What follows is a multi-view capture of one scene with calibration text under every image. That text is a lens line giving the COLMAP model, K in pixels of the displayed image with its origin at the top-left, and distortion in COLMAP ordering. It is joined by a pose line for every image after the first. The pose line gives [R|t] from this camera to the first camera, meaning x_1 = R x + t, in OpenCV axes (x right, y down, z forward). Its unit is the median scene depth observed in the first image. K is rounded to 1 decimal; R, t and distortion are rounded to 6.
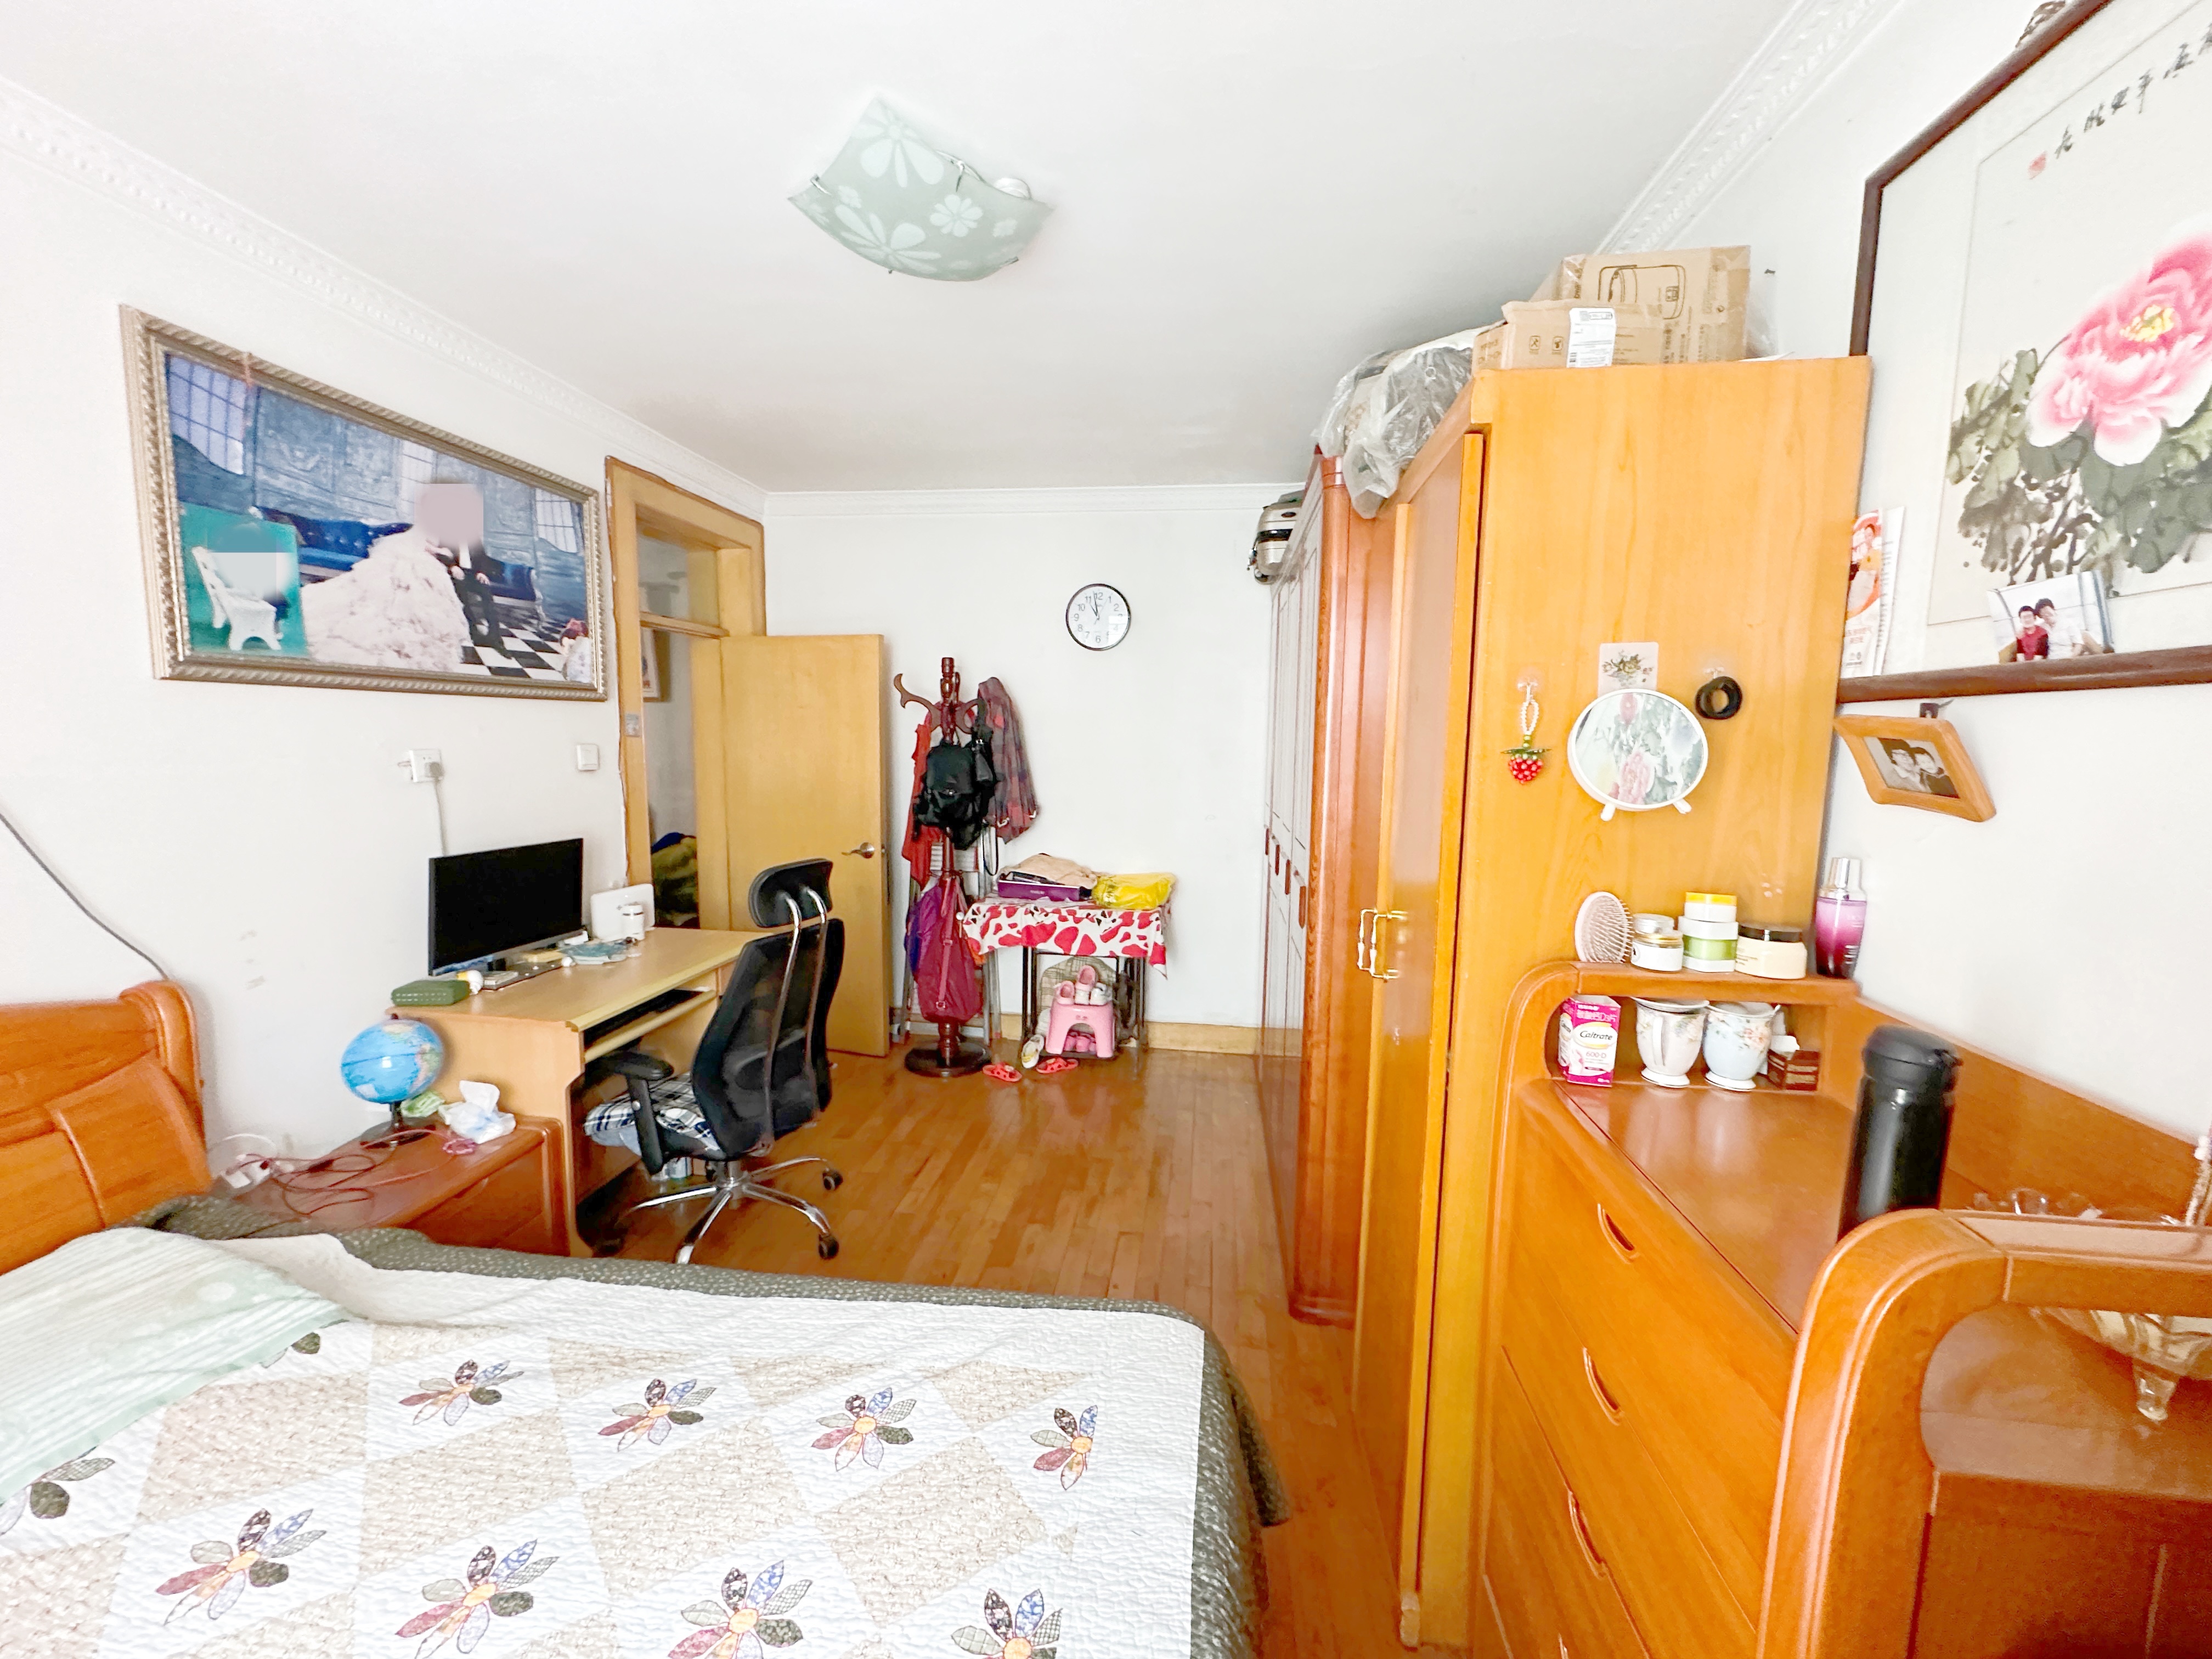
lens RADIAL K [[884.8, 0, 1103.8], [0, 884.8, 830.3], [0, 0, 1]] dist [0.002655, 0.000656]
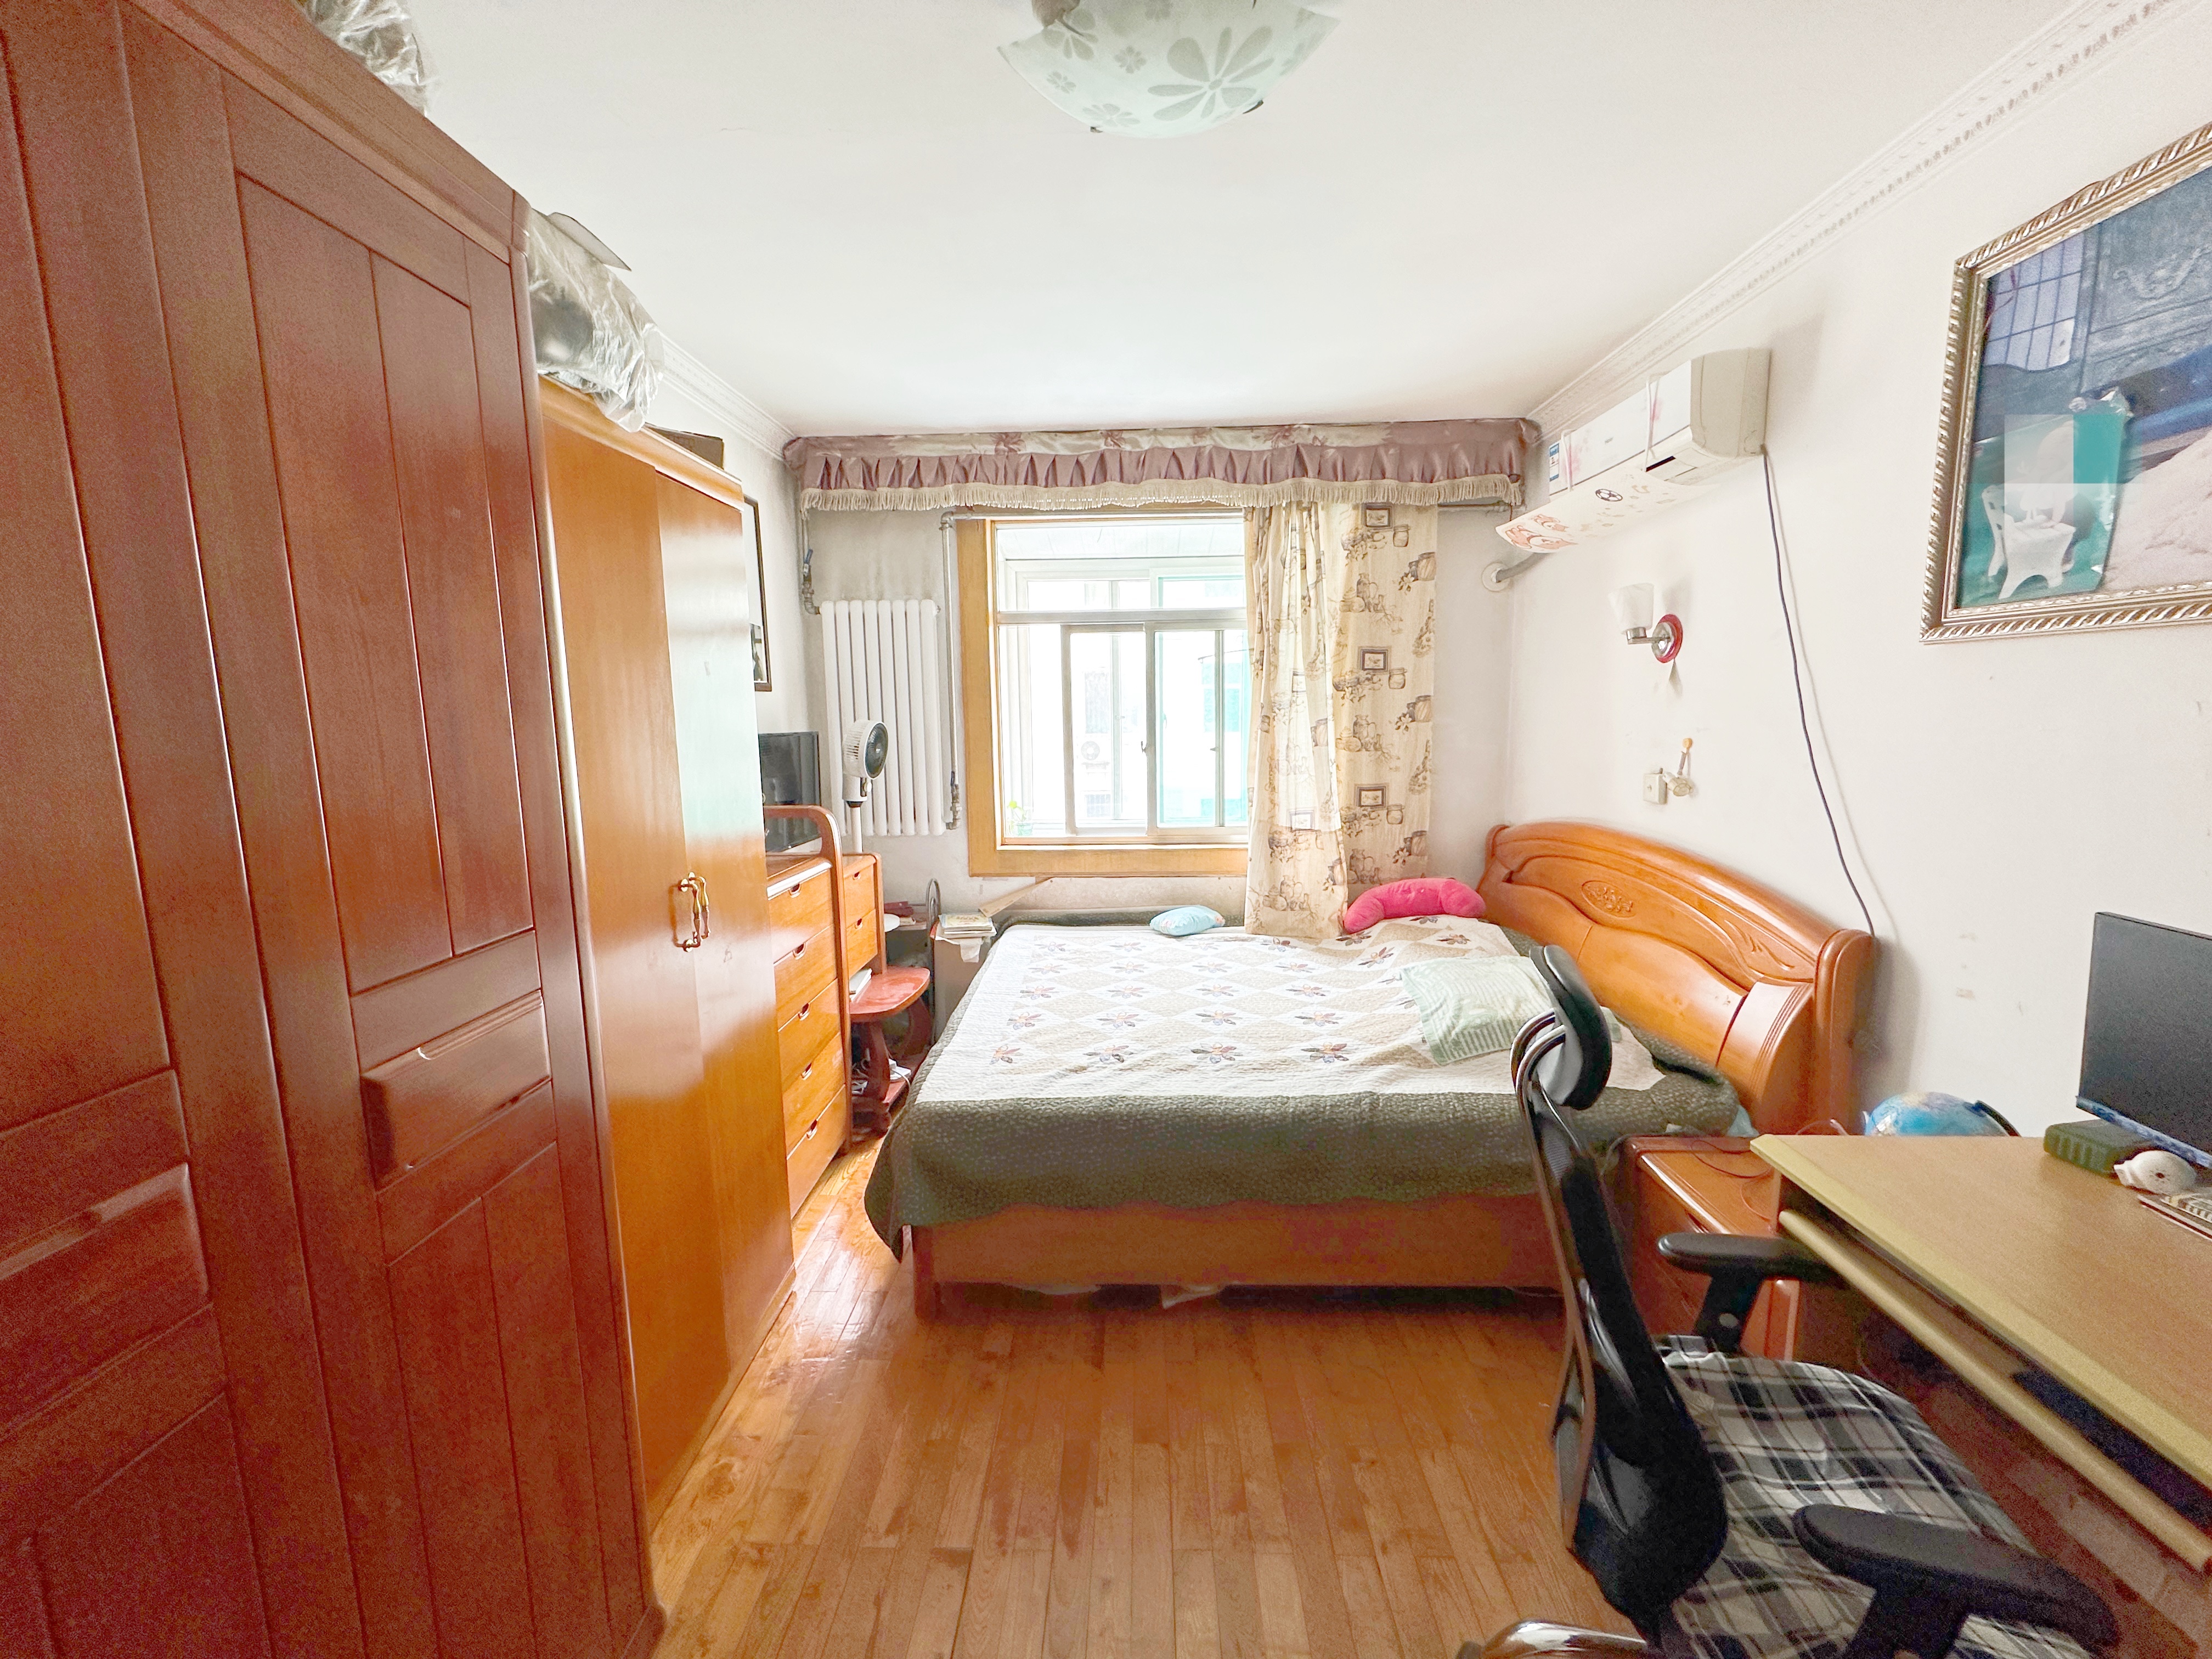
lens RADIAL K [[884.8, 0, 1106.9], [0, 884.8, 823.0], [0, 0, 1]] dist [0.002655, 0.000656]
pose [[-0.996759, -0.000536, -0.080438, -0.078156], [-0.020376, 0.969047, 0.246034, -0.184207], [0.077817, 0.246876, -0.965918, 1.760571]]
